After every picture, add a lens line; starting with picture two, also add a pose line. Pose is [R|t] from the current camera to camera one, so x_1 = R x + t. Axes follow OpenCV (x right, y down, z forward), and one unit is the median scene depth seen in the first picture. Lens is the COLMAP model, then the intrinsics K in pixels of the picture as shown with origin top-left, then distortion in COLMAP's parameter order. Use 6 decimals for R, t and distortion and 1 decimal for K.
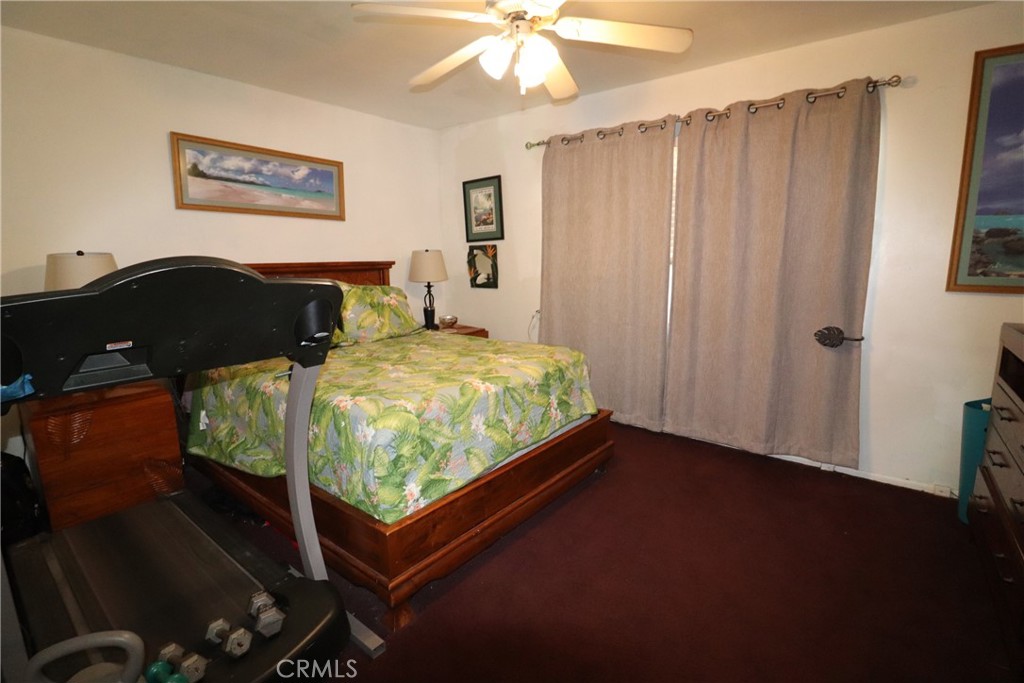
lens RADIAL K [[478.9, 0, 514.9], [0, 478.9, 337.1], [0, 0, 1]] dist [-0.001005, -0.000646]
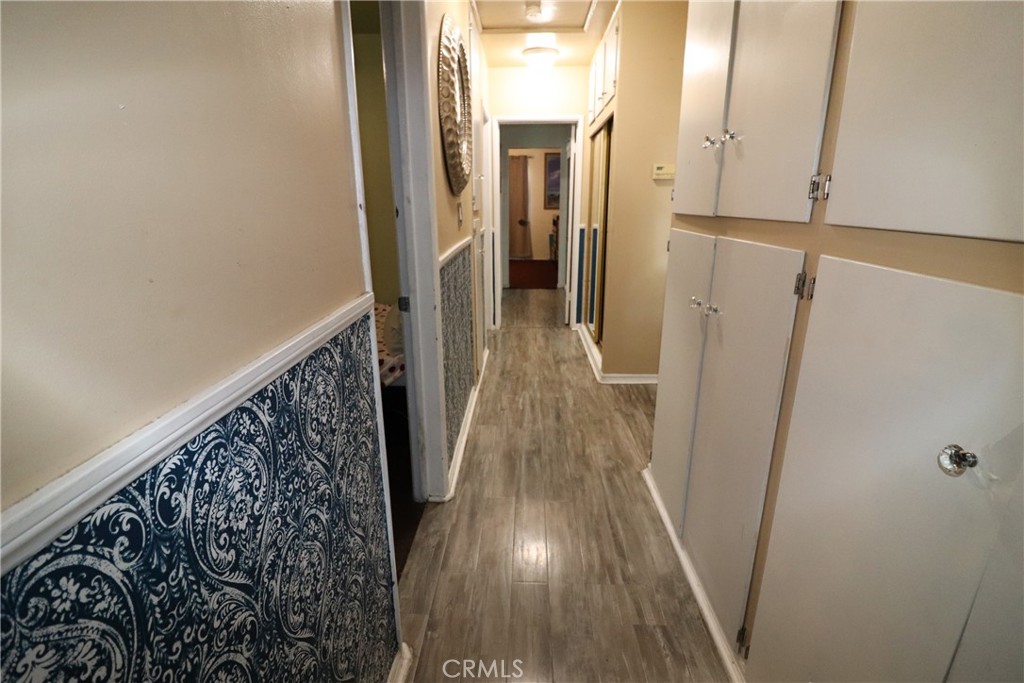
lens RADIAL K [[478.9, 0, 511.0], [0, 478.9, 341.8], [0, 0, 1]] dist [-0.001005, -0.000646]
pose [[0.816344, -0.158534, 0.555382, -1.840608], [0.086487, 0.984303, 0.153844, 0.375251], [-0.571054, -0.077556, 0.817241, -2.345486]]
